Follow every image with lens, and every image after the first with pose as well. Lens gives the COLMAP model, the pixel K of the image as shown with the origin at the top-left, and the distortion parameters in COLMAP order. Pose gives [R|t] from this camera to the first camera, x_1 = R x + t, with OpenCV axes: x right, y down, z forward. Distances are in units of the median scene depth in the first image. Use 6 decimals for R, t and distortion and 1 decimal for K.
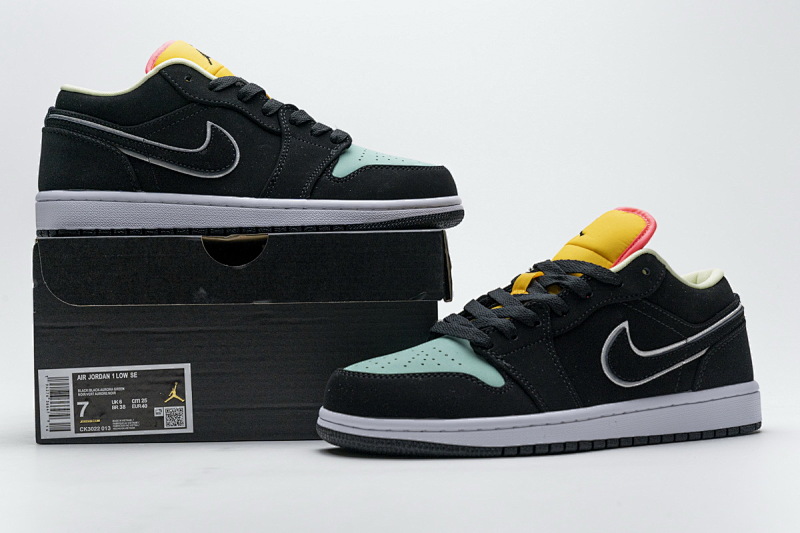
lens RADIAL K [[1405.9, 0, 403.6], [0, 1405.9, 269.9], [0, 0, 1]] dist [-0.070769, 0.000000]
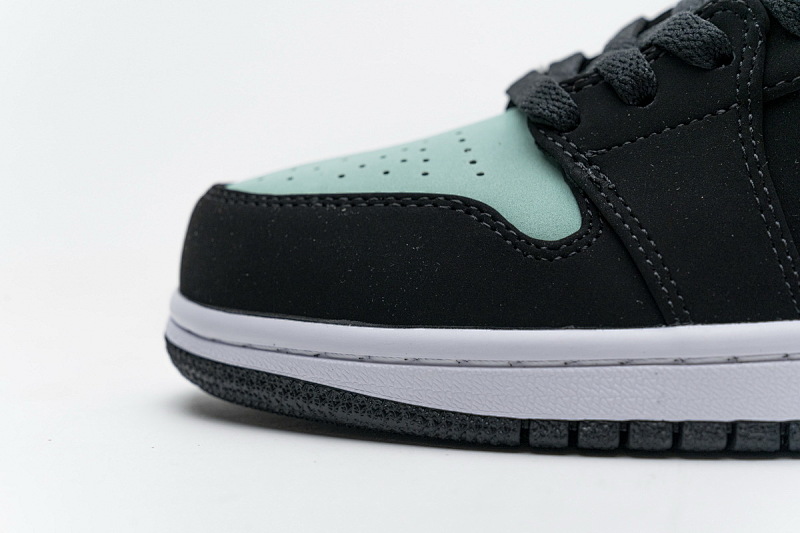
lens RADIAL K [[1519.1, 0, 396.3], [0, 1519.1, 266.8], [0, 0, 1]] dist [0.001365, 0.000000]
pose [[0.861543, 0.044447, -0.505736, 0.214494], [0.002743, 0.995738, 0.092184, 0.053737], [0.507678, -0.080808, 0.857749, 0.644201]]
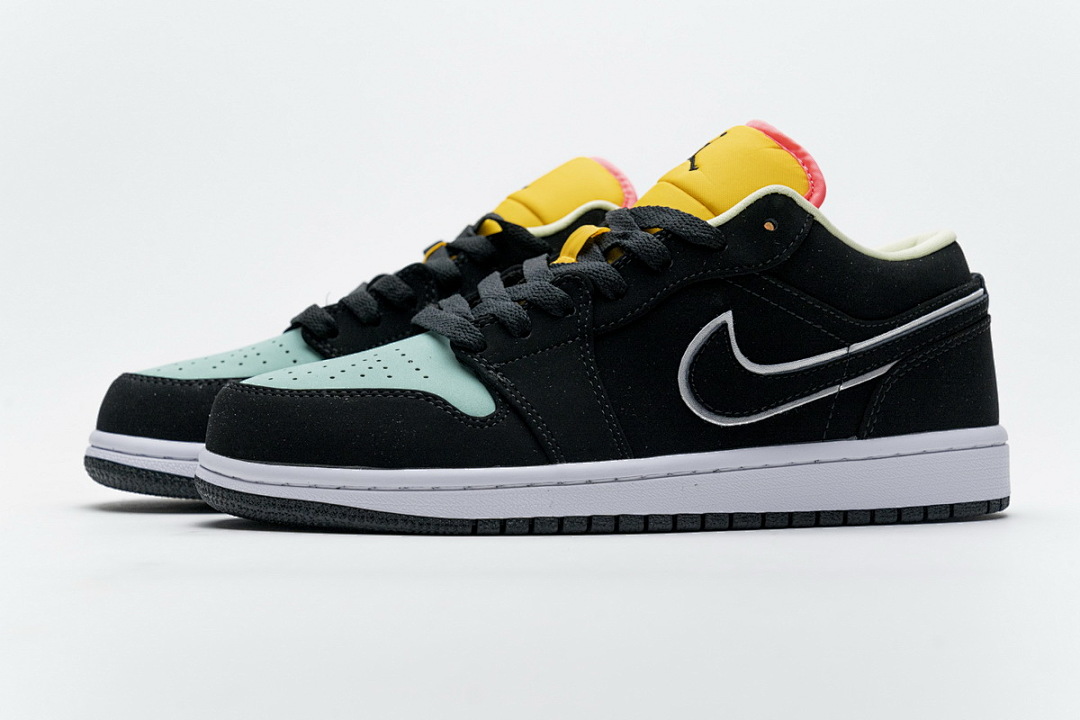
lens RADIAL K [[2050.8, 0, 535.5], [0, 2050.8, 360.8], [0, 0, 1]] dist [0.001365, 0.000000]
pose [[0.984170, 0.021445, -0.175926, 0.231269], [-0.015234, 0.999215, 0.036576, 0.027727], [0.176572, -0.033317, 0.983724, 0.164282]]
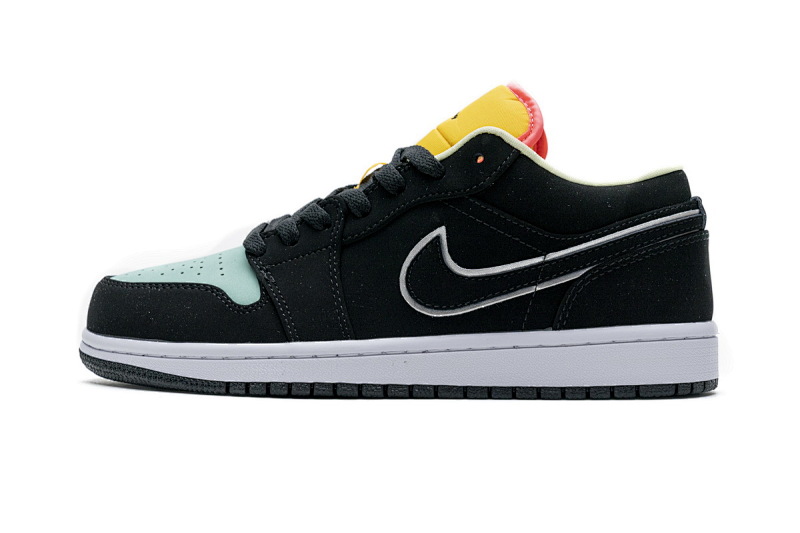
lens RADIAL K [[1519.1, 0, 405.3], [0, 1519.1, 260.5], [0, 0, 1]] dist [0.001365, 0.000000]
pose [[0.867518, 0.031475, -0.496410, 0.539822], [-0.014406, 0.999167, 0.038177, 0.024757], [0.497198, -0.025969, 0.867248, 0.310235]]
